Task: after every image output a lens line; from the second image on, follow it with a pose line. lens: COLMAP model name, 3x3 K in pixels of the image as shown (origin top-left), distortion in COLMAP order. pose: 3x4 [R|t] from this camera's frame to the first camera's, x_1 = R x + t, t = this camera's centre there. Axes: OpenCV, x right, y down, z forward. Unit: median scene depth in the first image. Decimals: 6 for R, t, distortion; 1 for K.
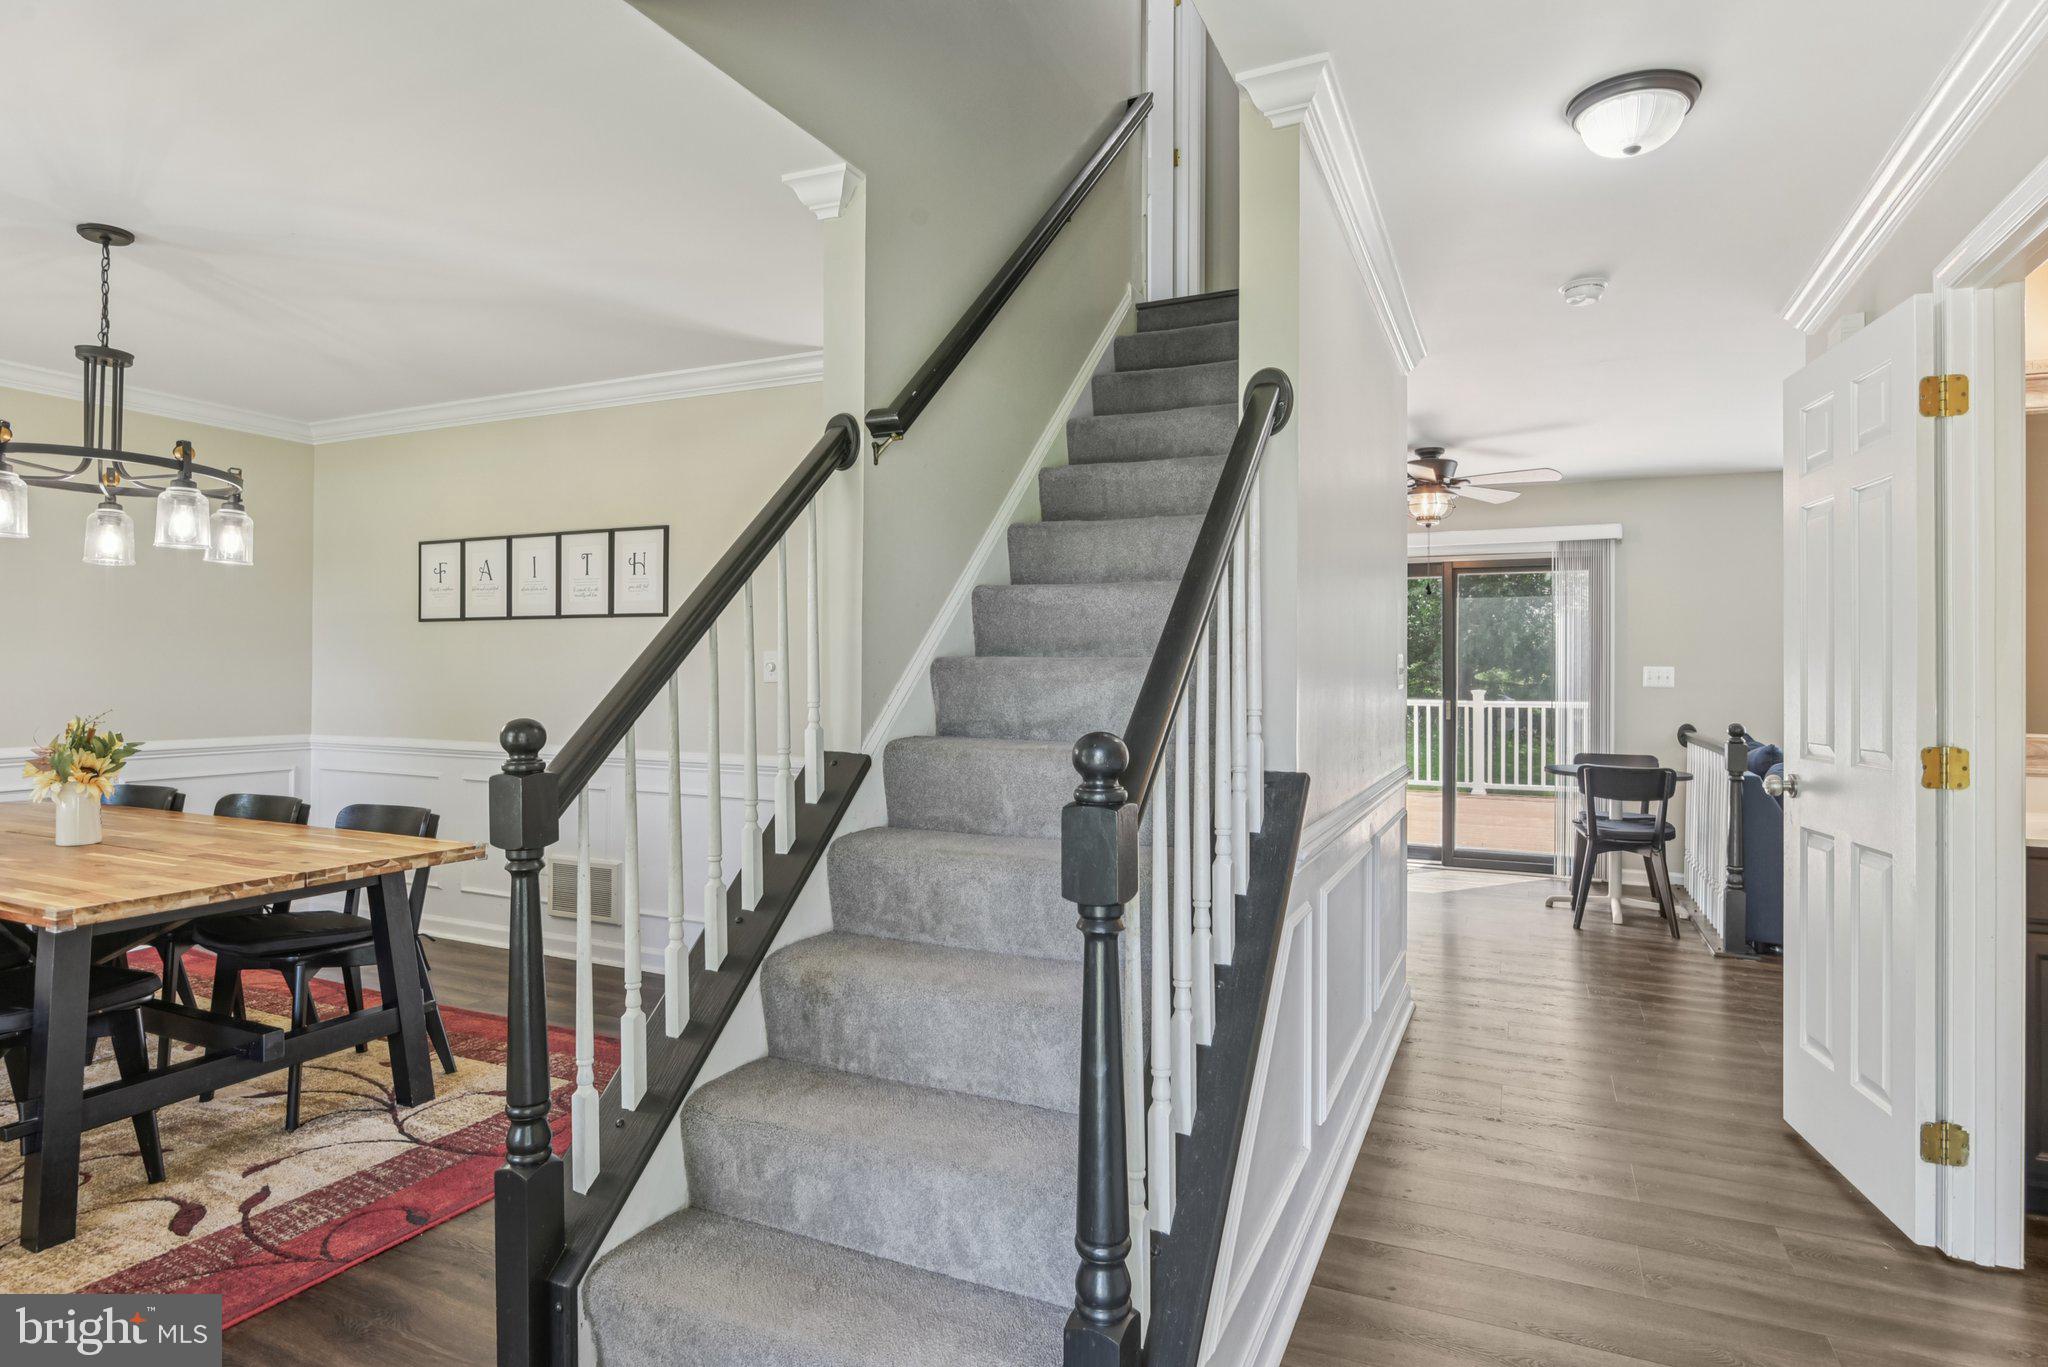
lens RADIAL K [[1094.7, 0, 1021.5], [0, 1094.7, 677.1], [0, 0, 1]] dist [0.004561, -0.013154]
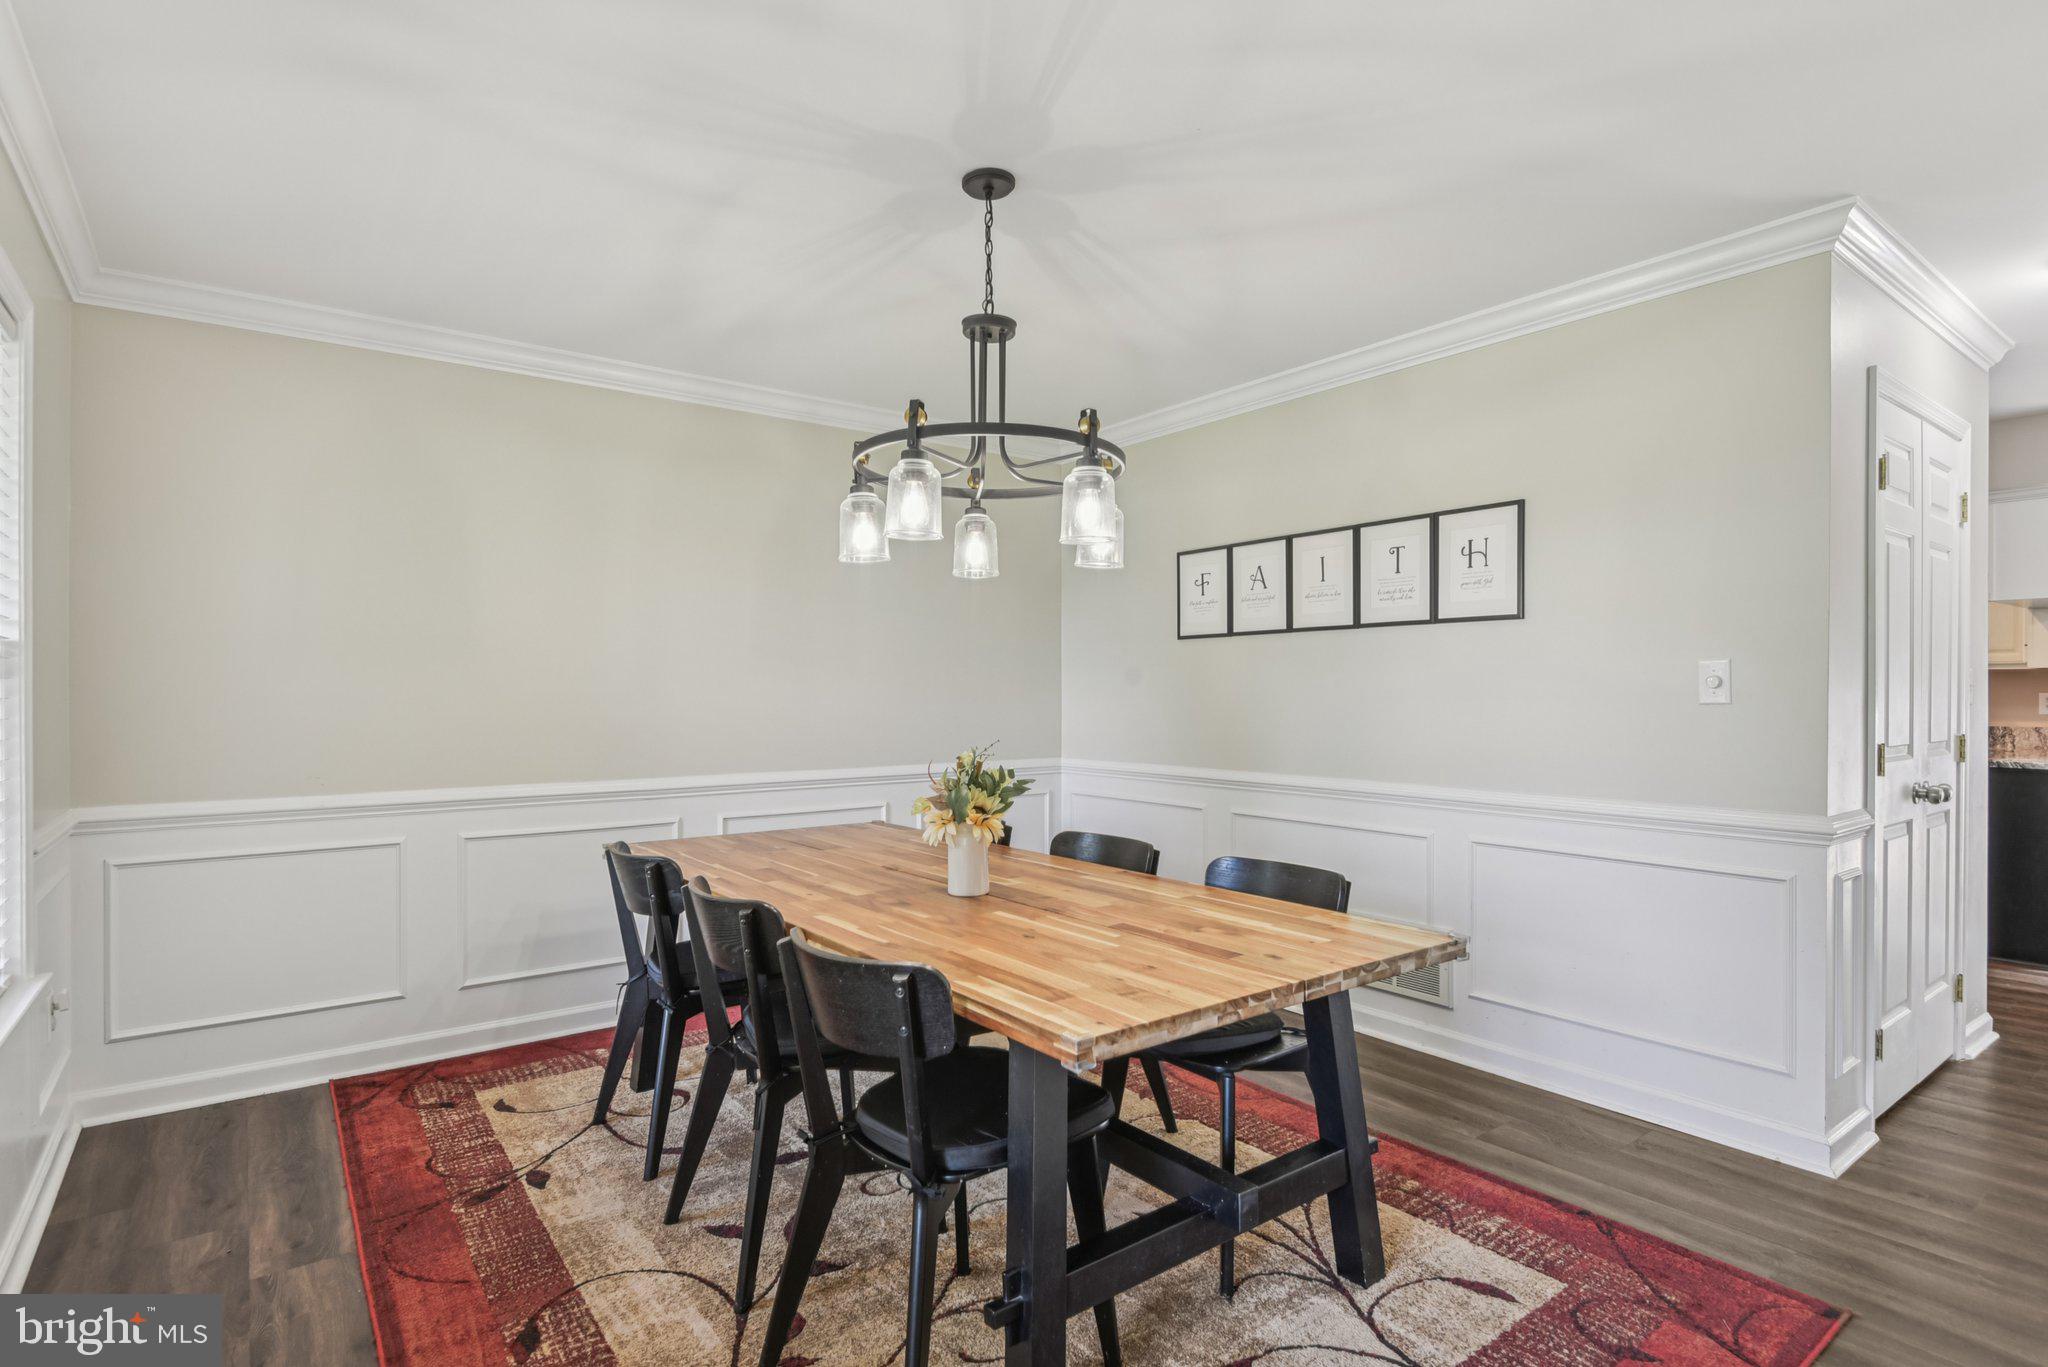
lens RADIAL K [[1025.2, 0, 1027.5], [0, 1025.2, 713.4], [0, 0, 1]] dist [-0.000704, -0.000332]
pose [[0.885431, -0.000654, -0.464770, -0.439544], [0.008484, 0.999855, 0.014757, -0.003440], [0.464693, -0.017010, 0.885309, 0.294205]]
